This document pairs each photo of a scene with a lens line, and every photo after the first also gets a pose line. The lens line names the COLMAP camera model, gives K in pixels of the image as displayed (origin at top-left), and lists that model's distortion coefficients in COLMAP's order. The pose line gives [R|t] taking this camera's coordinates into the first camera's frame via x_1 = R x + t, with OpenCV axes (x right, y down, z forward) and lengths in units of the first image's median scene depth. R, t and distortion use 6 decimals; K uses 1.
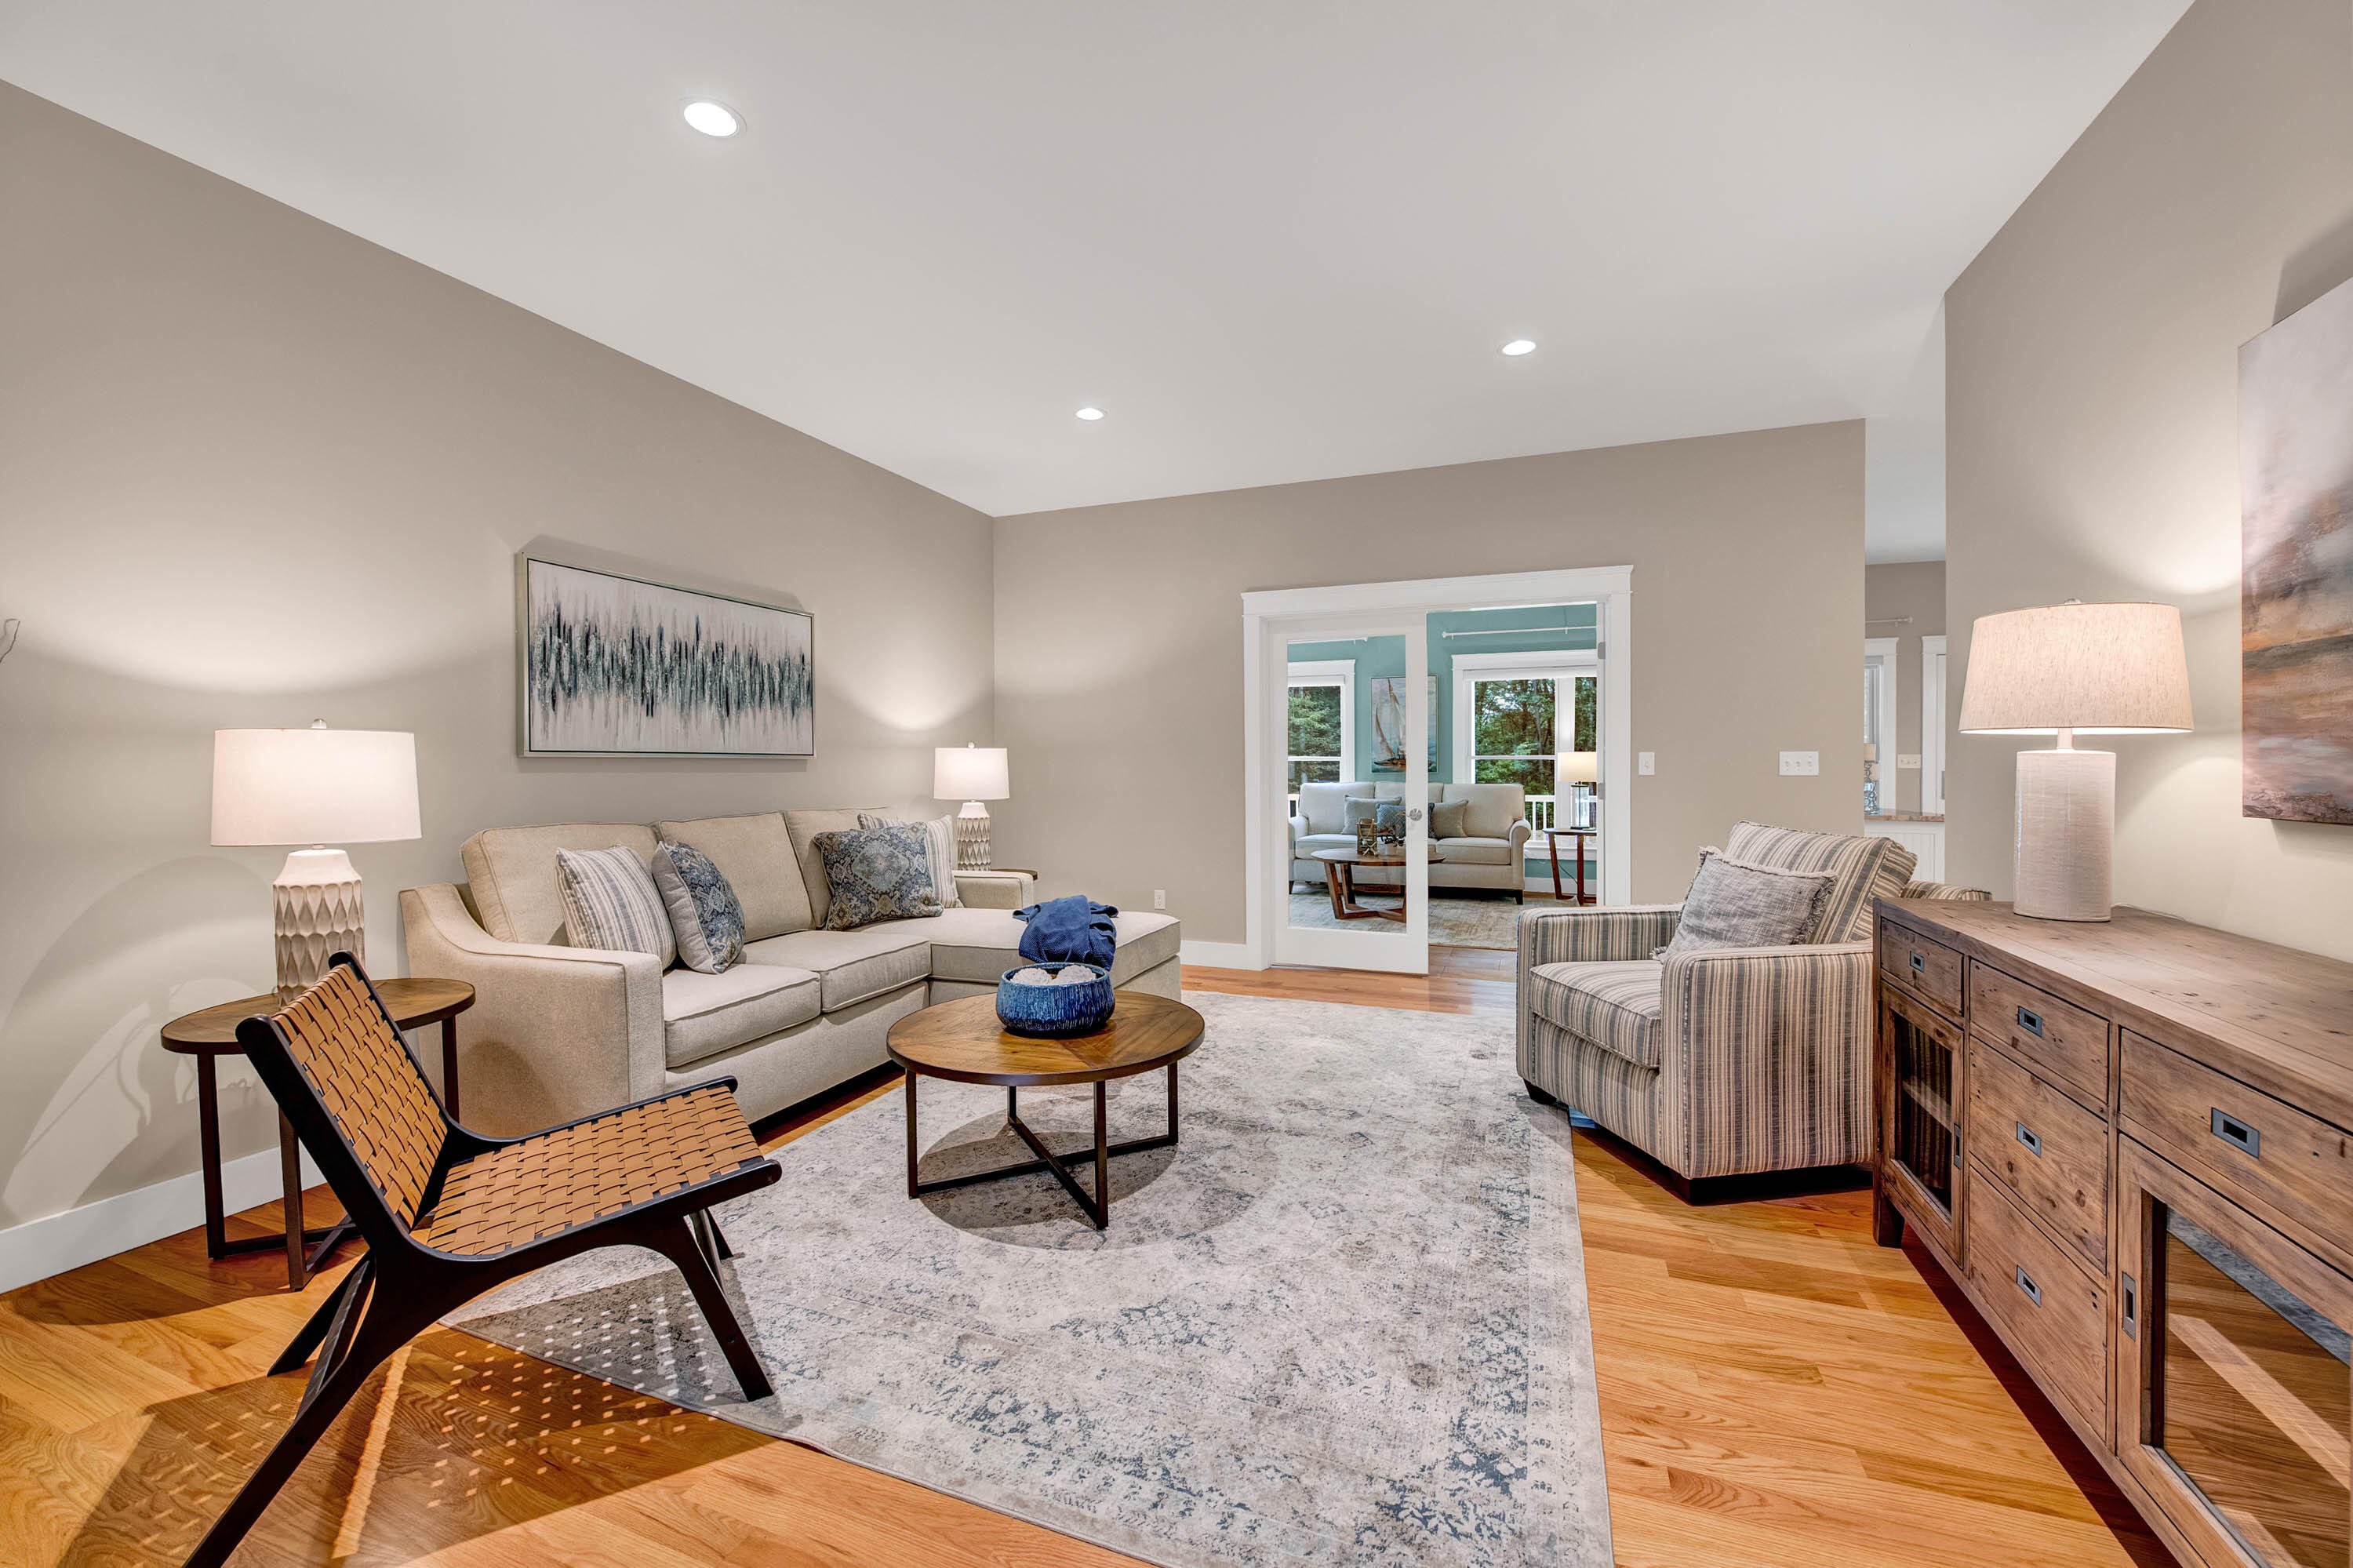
lens RADIAL K [[940.2, 0, 1170.4], [0, 940.2, 779.7], [0, 0, 1]] dist [-0.020957, -0.001614]
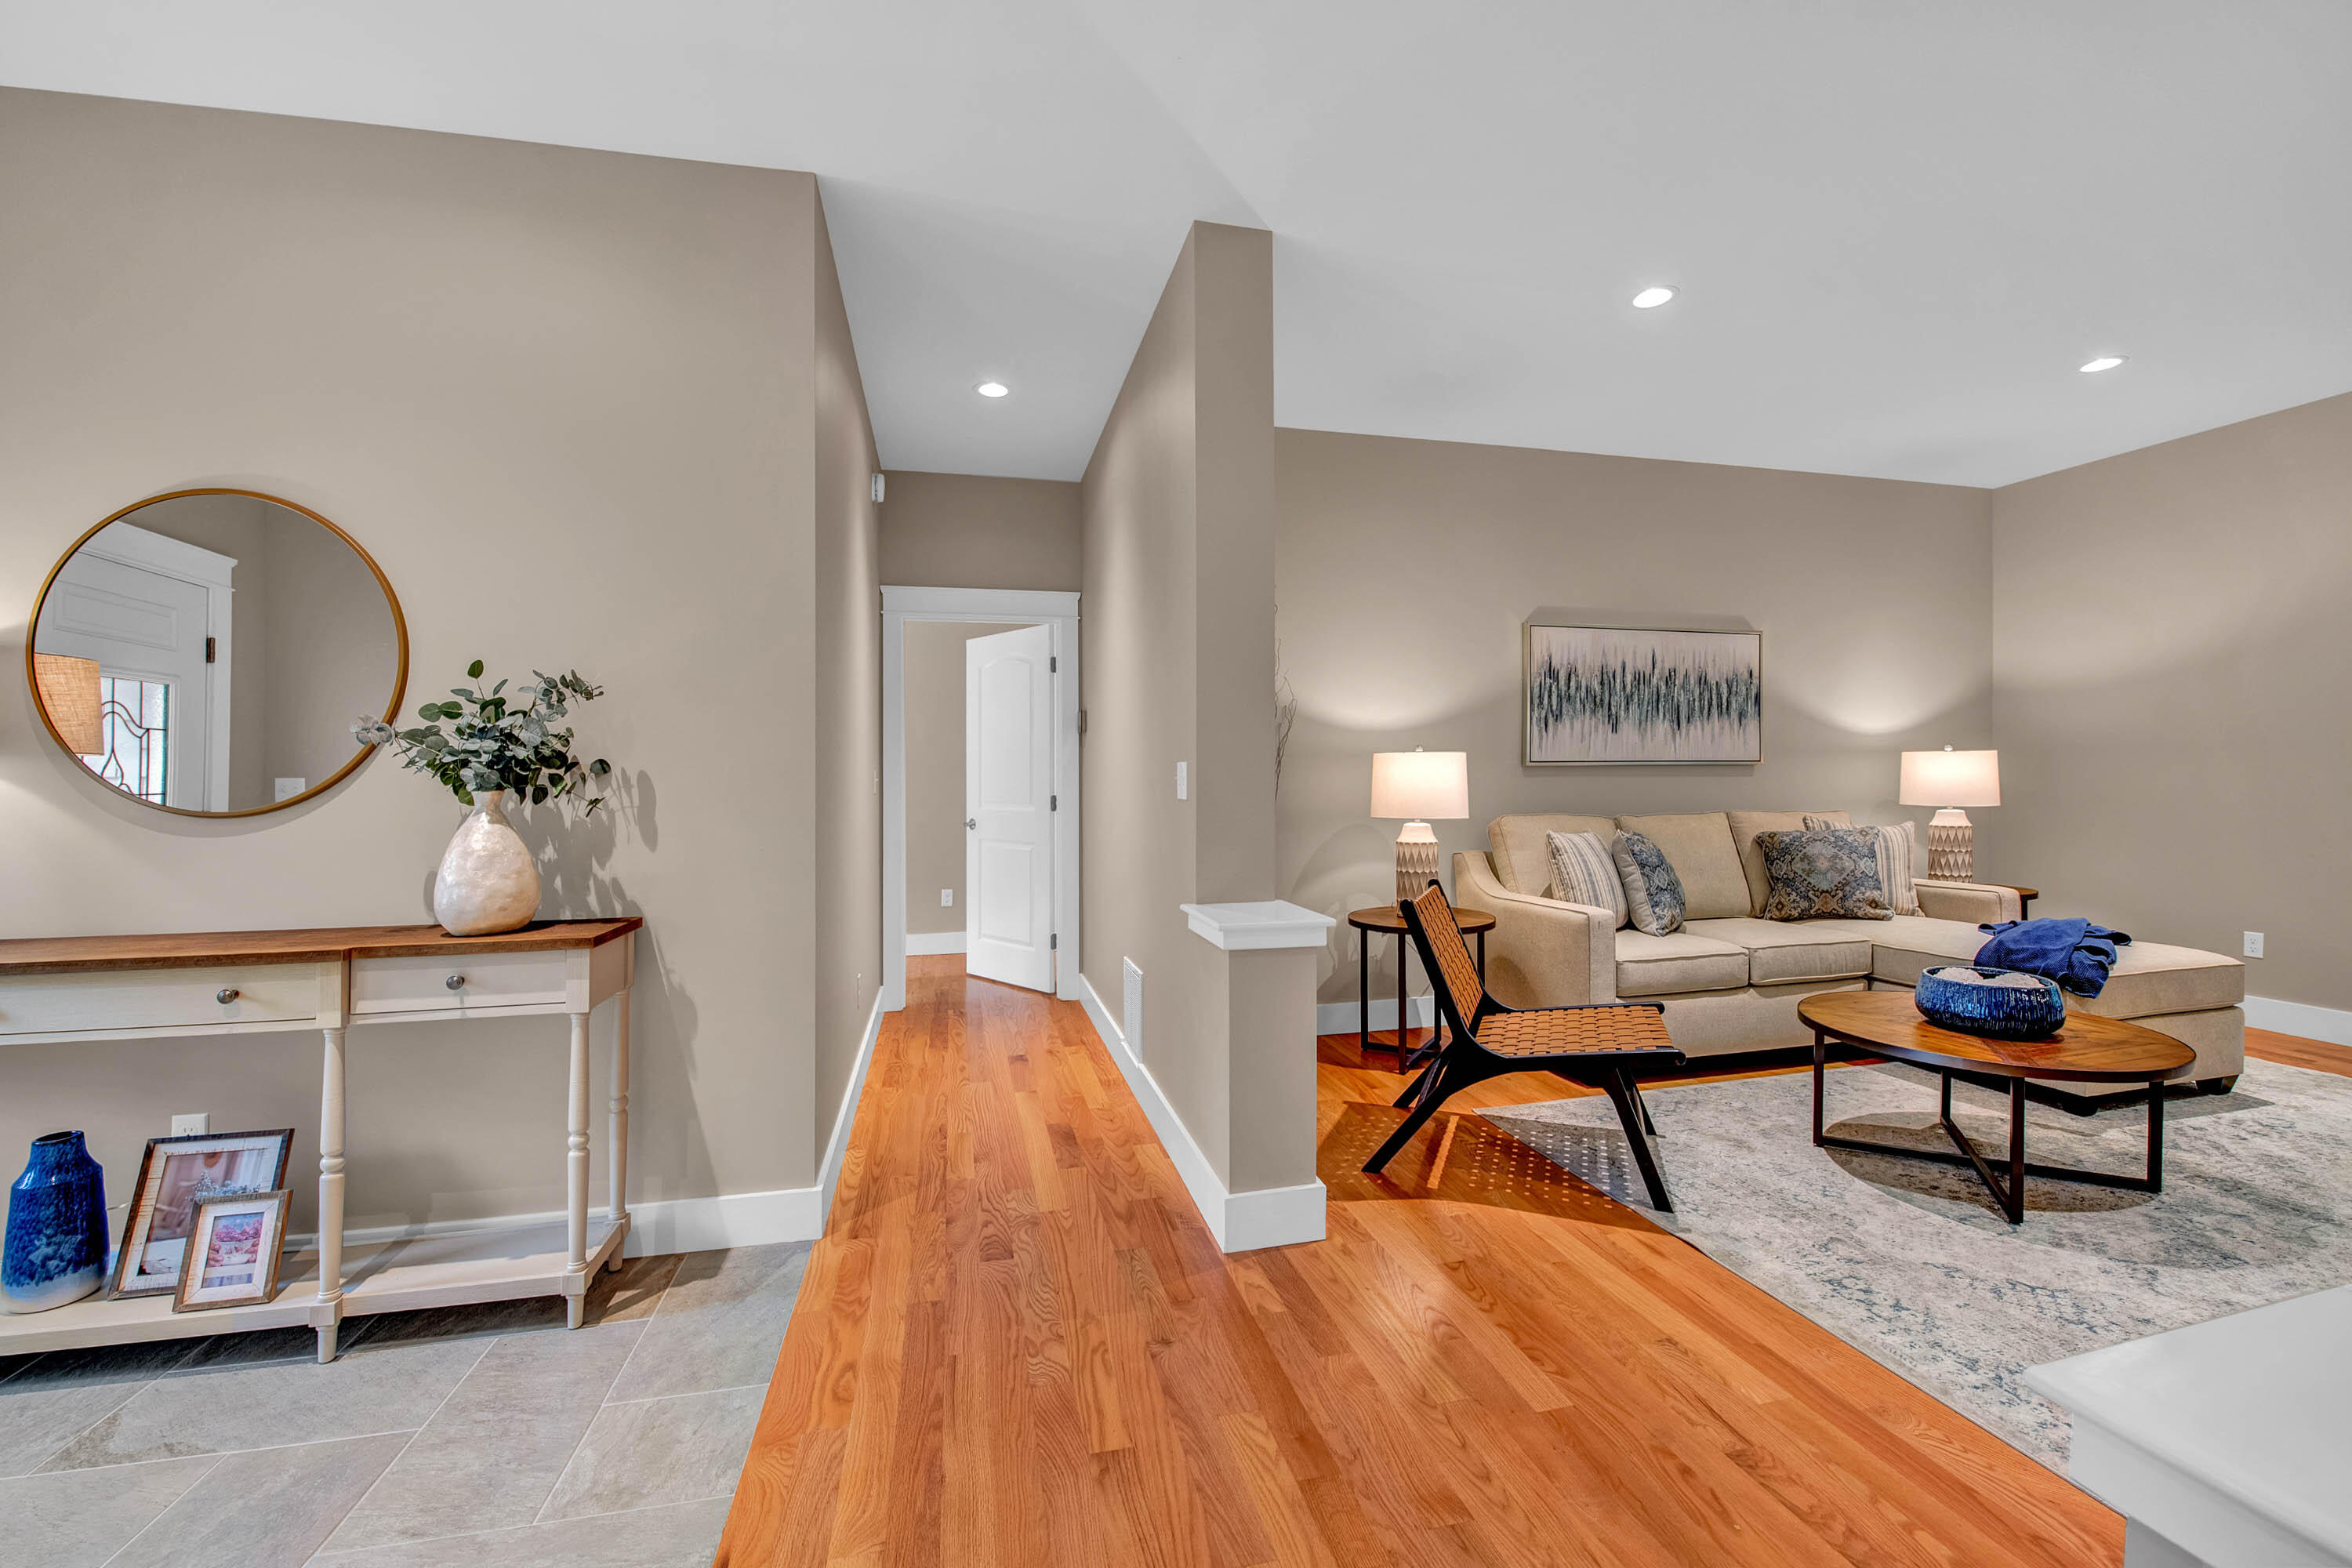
lens RADIAL K [[939.8, 0, 1172.1], [0, 939.8, 809.1], [0, 0, 1]] dist [-0.020957, -0.001614]
pose [[0.571872, 0.027059, -0.819897, 0.175011], [-0.005868, 0.999565, 0.028896, 0.003265], [0.820322, -0.011714, 0.571782, -0.270034]]
